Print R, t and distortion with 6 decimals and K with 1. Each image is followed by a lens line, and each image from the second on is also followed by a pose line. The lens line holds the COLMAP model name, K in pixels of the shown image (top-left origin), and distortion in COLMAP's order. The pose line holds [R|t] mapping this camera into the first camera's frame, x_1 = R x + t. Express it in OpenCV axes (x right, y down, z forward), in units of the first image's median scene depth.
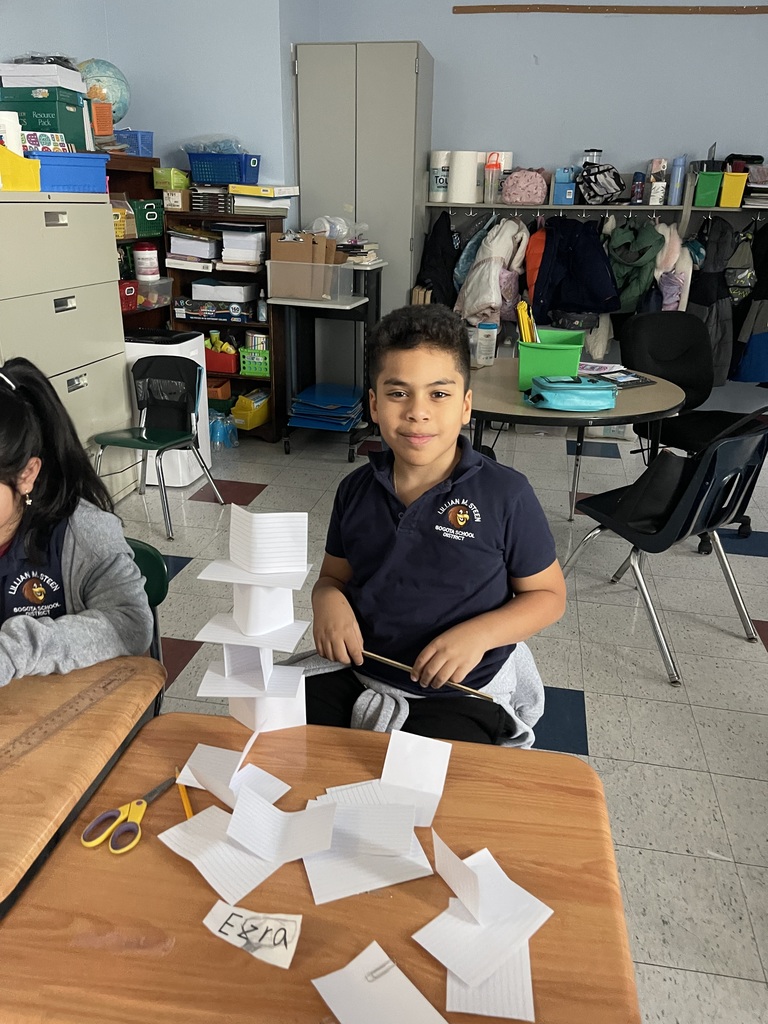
lens RADIAL K [[797.2, 0, 381.9], [0, 797.2, 515.7], [0, 0, 1]] dist [0.051341, -0.074409]
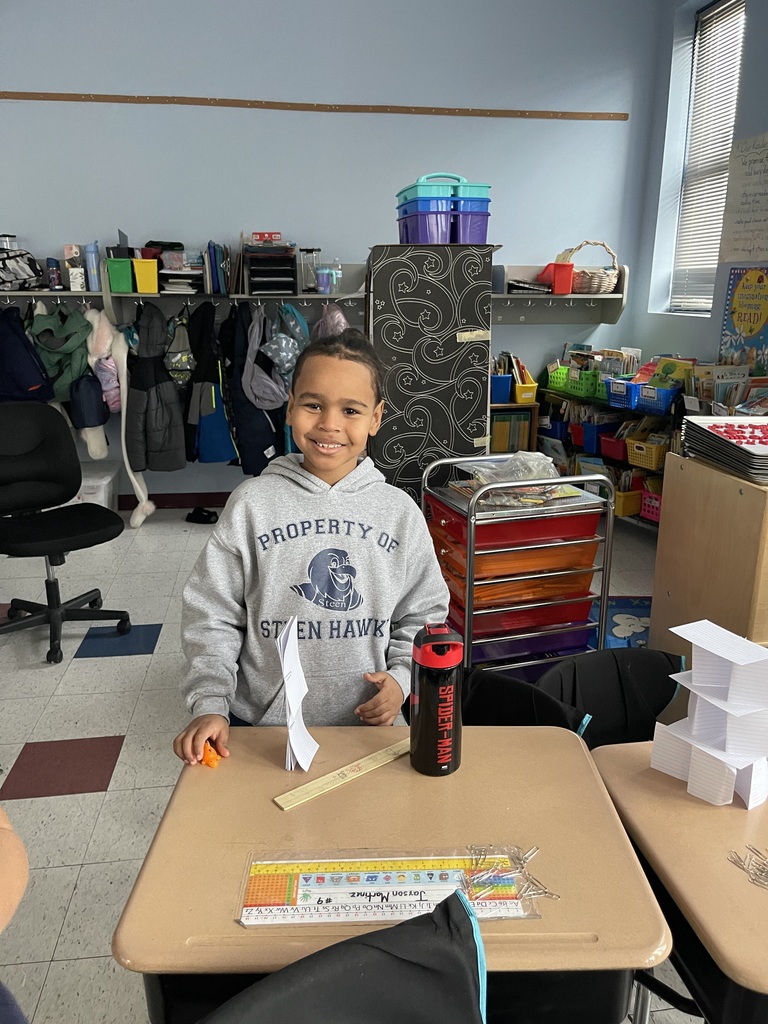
lens RADIAL K [[797.2, 0, 383.9], [0, 797.2, 515.8], [0, 0, 1]] dist [0.051341, -0.074409]
pose [[0.938337, -0.102416, 0.330204, 0.339498], [0.132112, 0.988850, -0.068720, -0.003815], [-0.319484, 0.108106, 0.941405, 0.001285]]
